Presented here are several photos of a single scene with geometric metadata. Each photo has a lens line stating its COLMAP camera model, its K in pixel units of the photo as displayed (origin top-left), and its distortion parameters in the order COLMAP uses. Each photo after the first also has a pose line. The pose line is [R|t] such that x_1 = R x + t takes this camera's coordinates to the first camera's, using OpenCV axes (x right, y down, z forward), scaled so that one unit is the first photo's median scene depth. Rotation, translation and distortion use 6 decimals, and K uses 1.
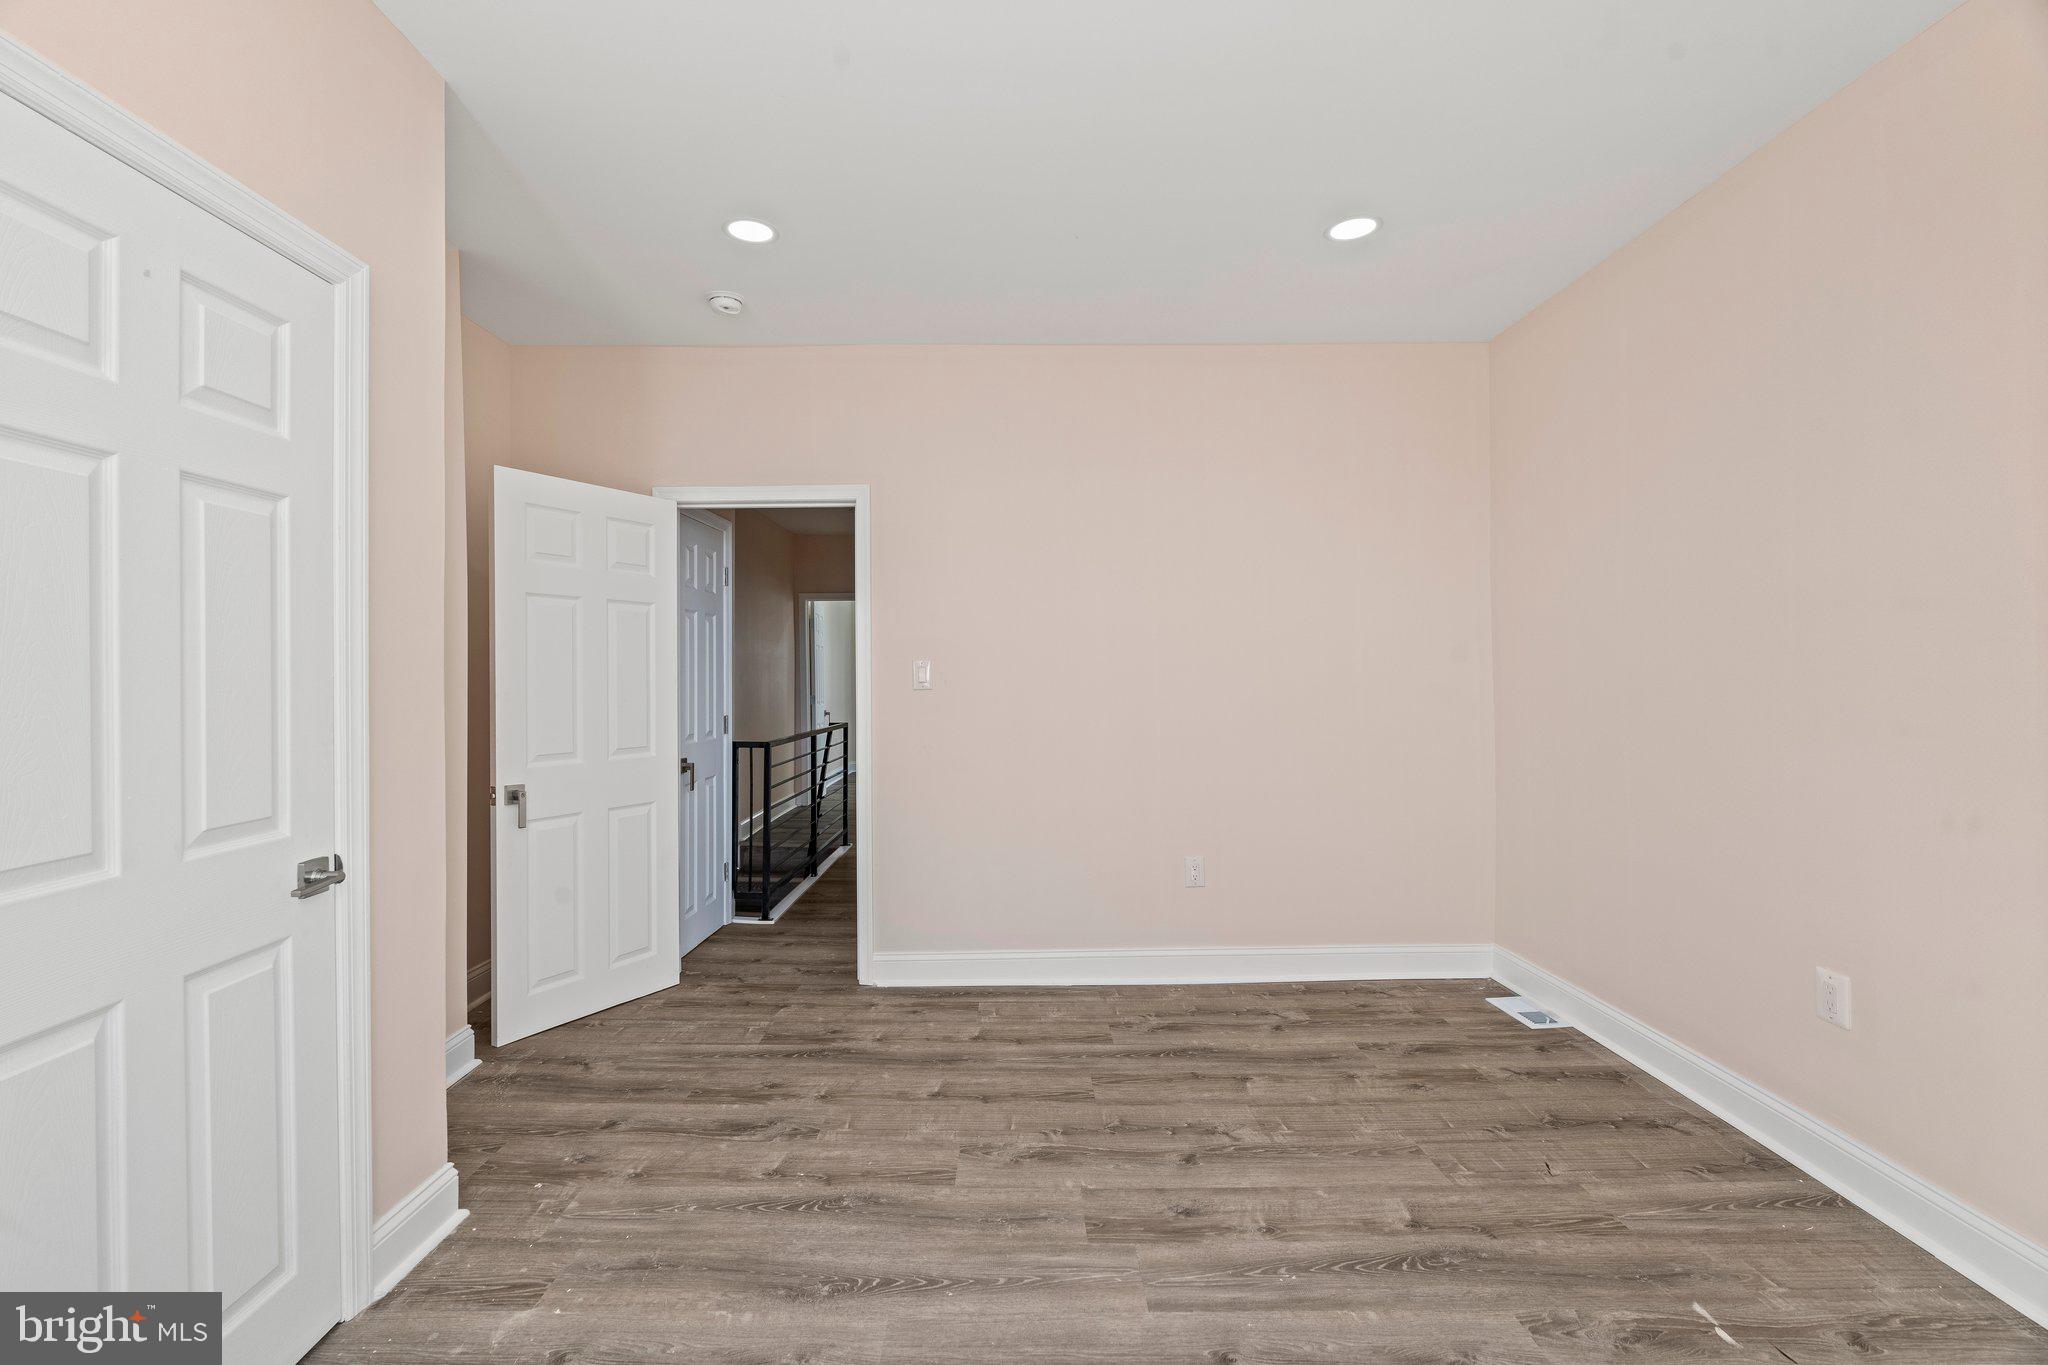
lens RADIAL K [[922.6, 0, 1018.0], [0, 922.6, 680.2], [0, 0, 1]] dist [-0.008912, 0.001531]
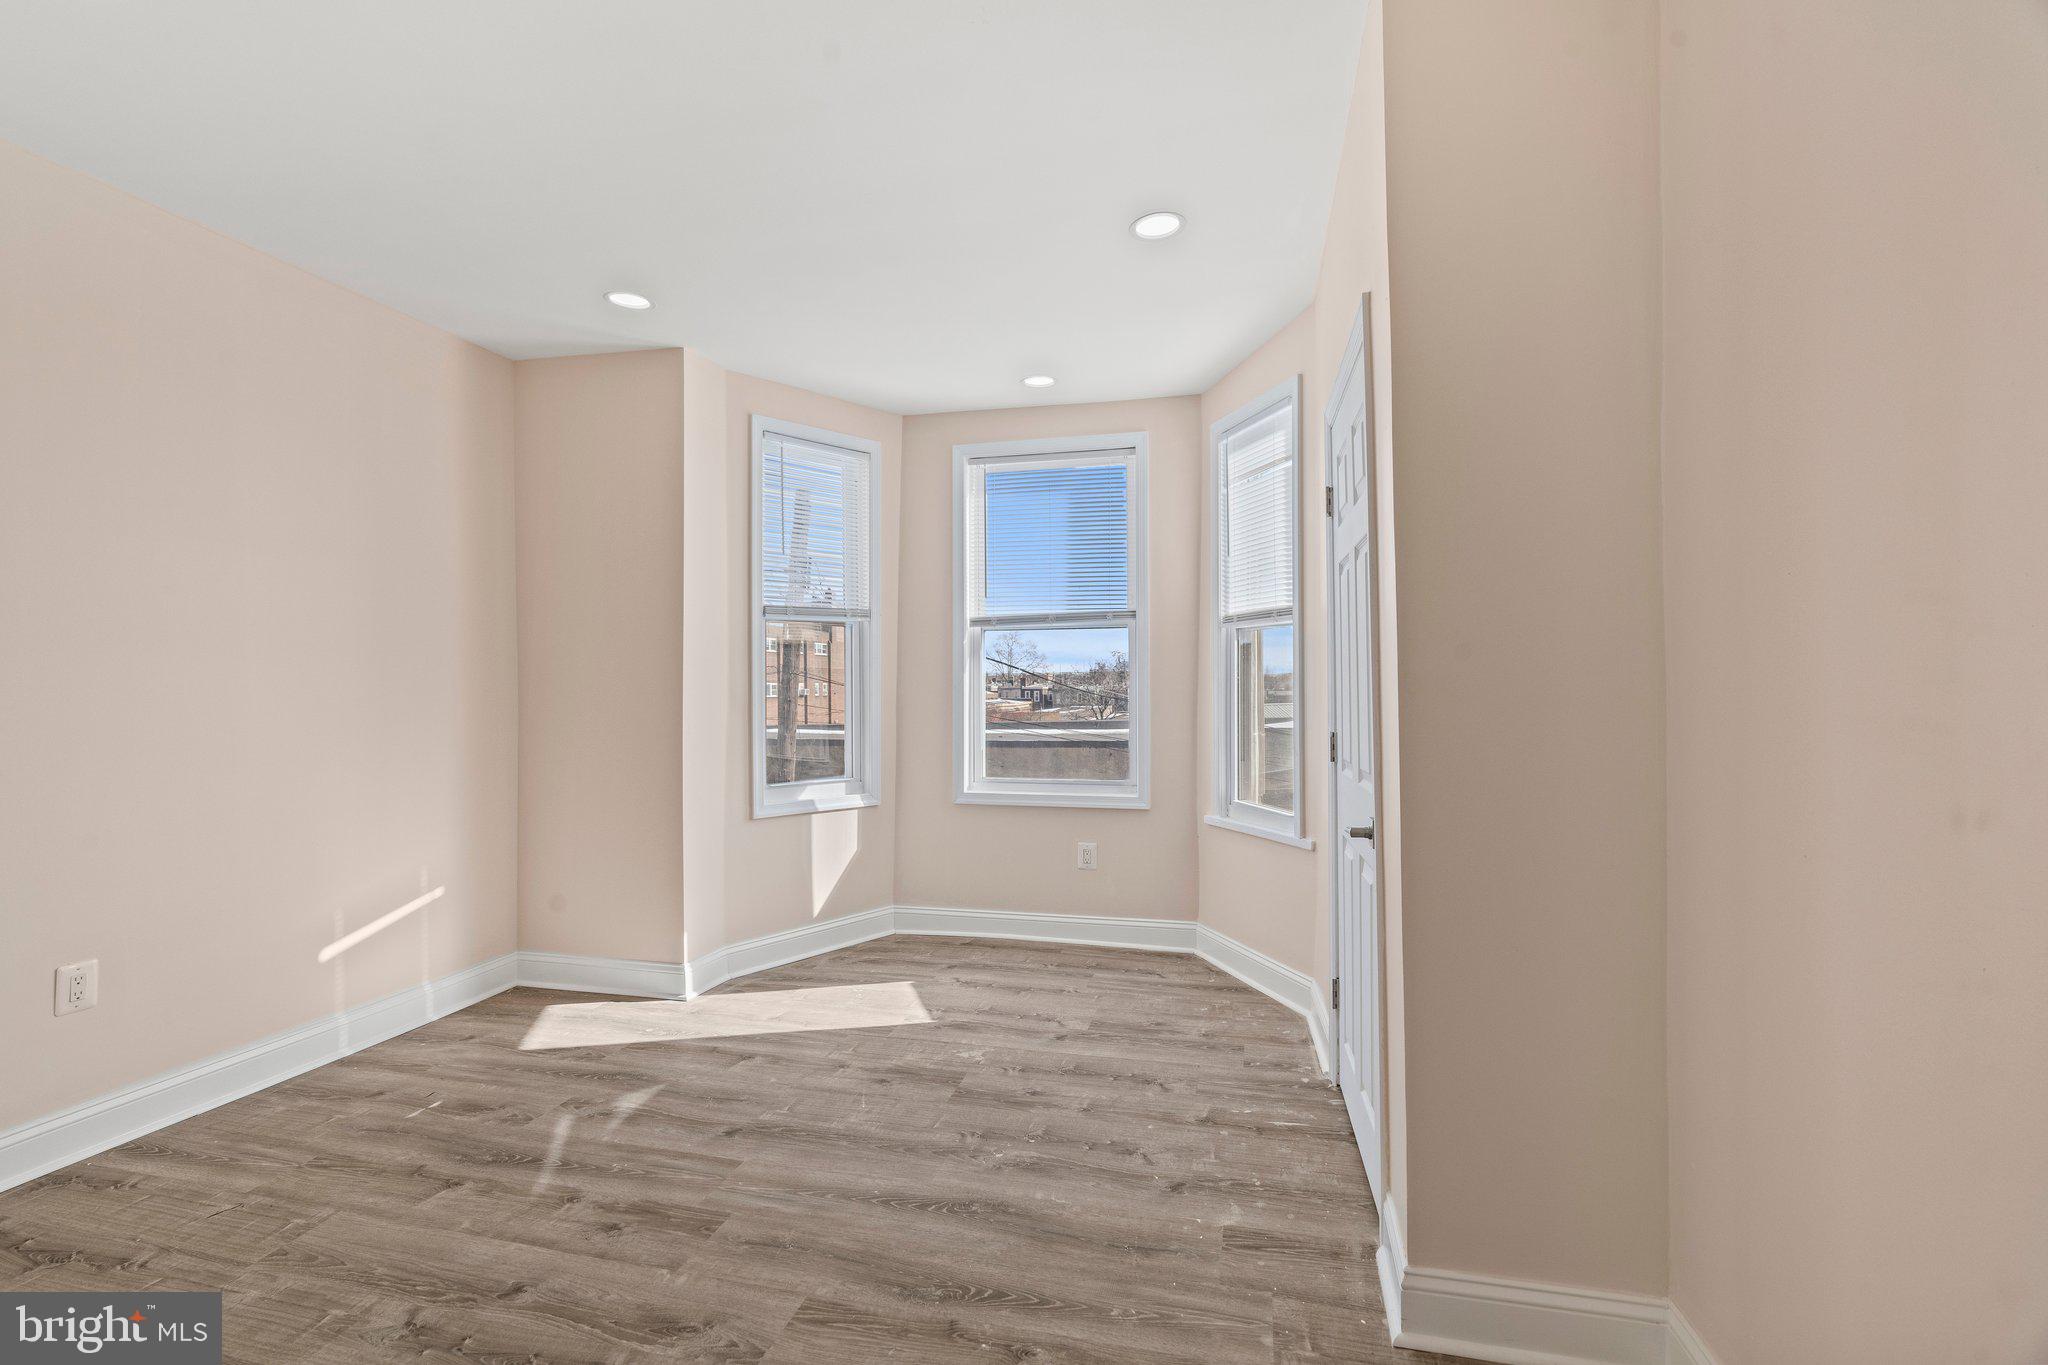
lens RADIAL K [[922.6, 0, 1007.3], [0, 922.6, 684.3], [0, 0, 1]] dist [-0.008912, 0.001531]
pose [[-0.965924, 0.016133, 0.258322, -0.479530], [0.016828, 0.999858, 0.000478, 0.004599], [-0.258278, 0.004809, -0.966059, 1.807810]]
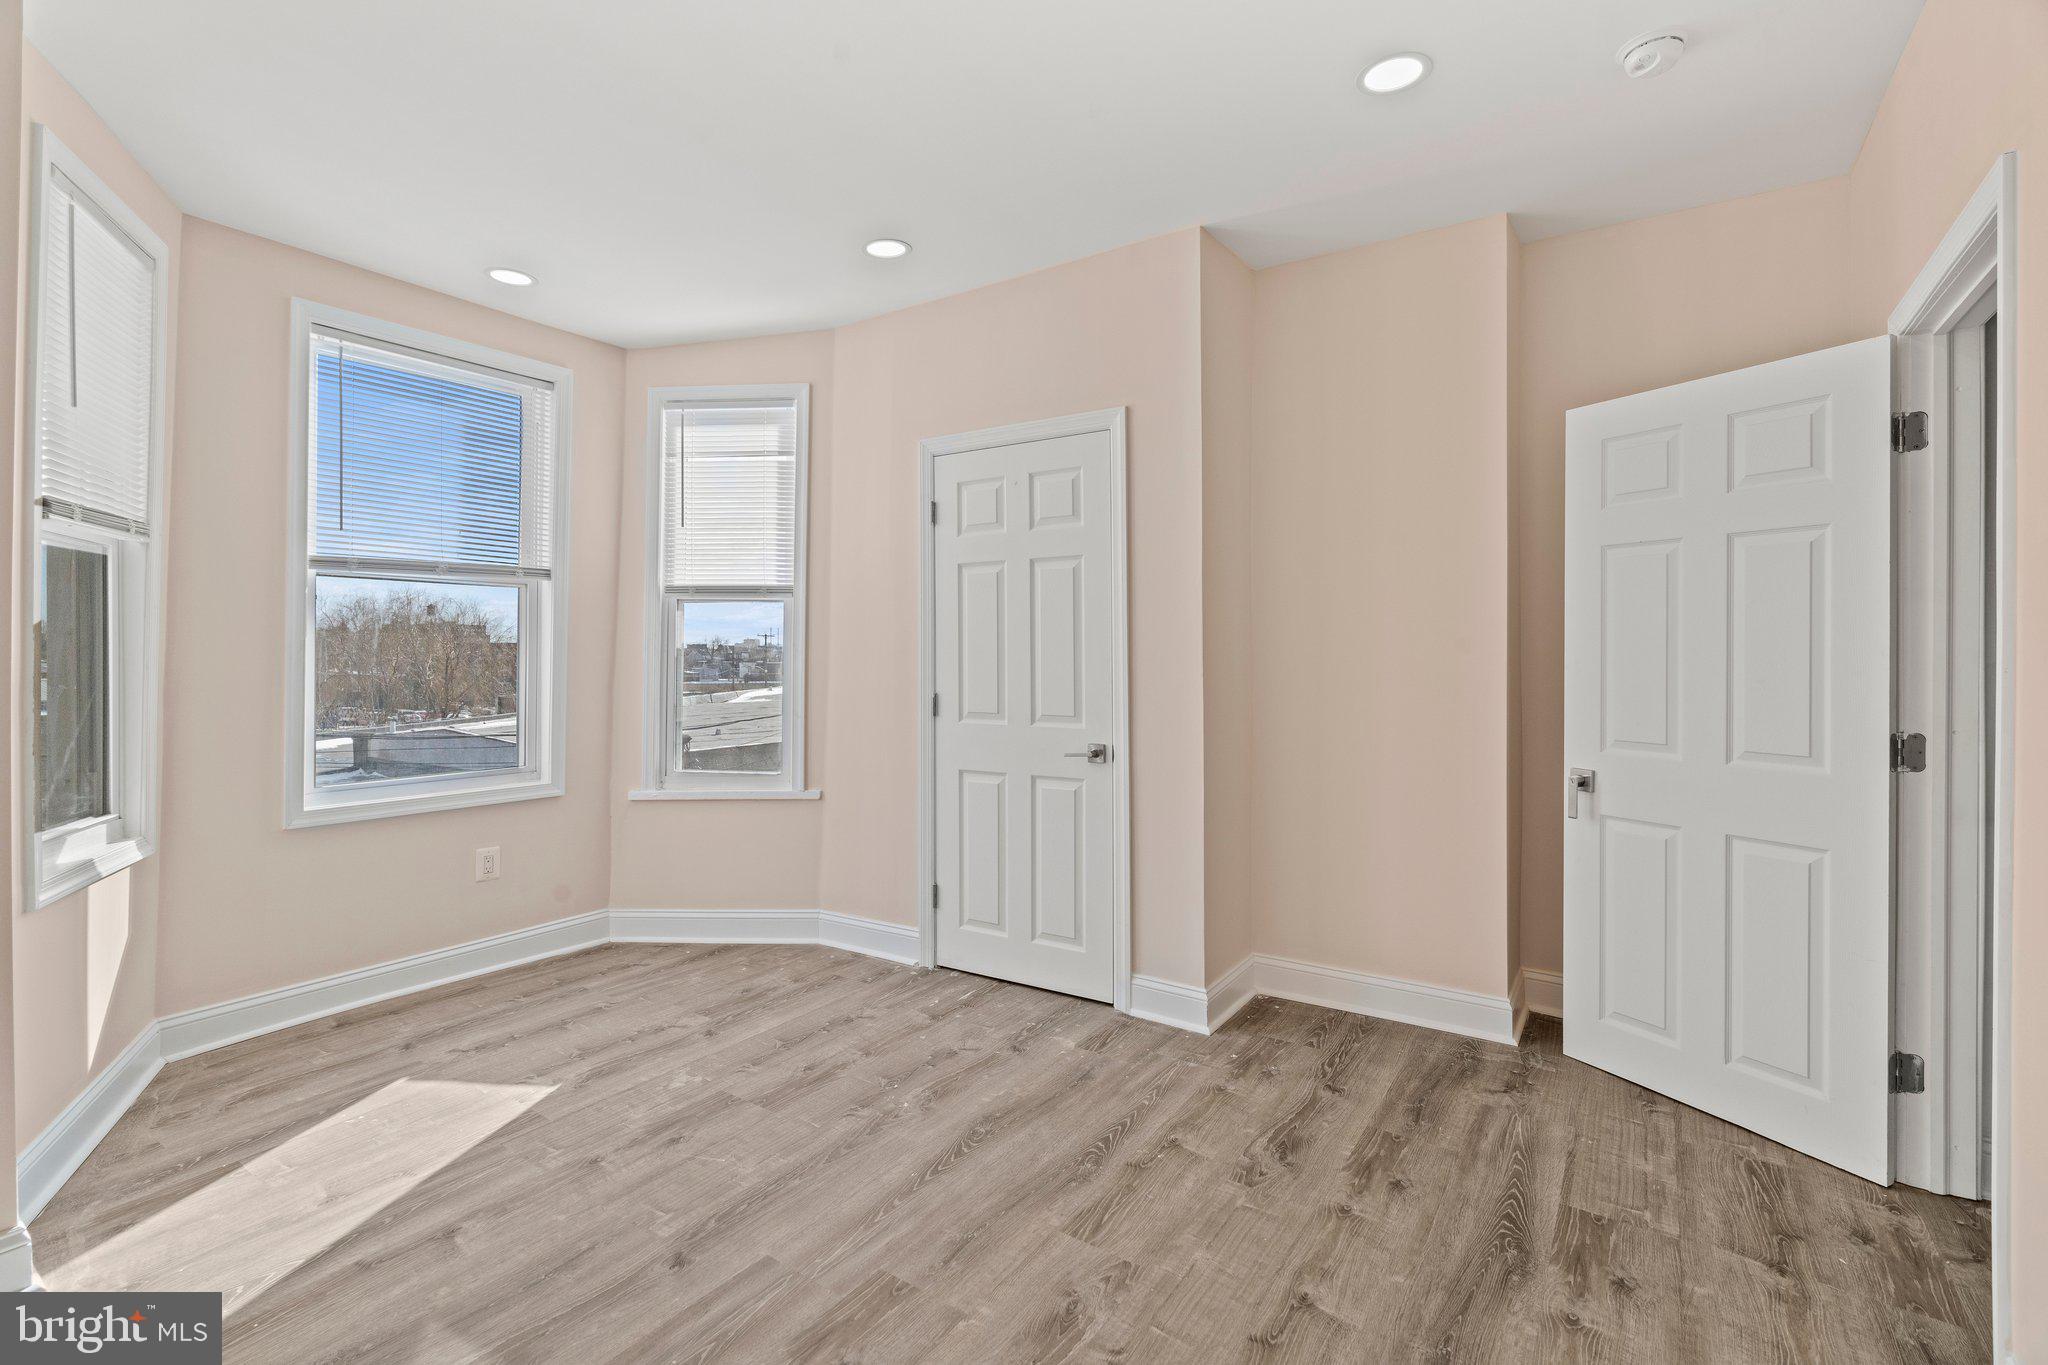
lens RADIAL K [[922.6, 0, 1005.9], [0, 922.6, 649.9], [0, 0, 1]] dist [-0.008912, 0.001531]
pose [[-0.577237, 0.004437, -0.816565, 0.695554], [-0.000476, 0.999983, 0.005770, -0.007908], [0.816576, 0.003719, -0.577225, 1.513600]]
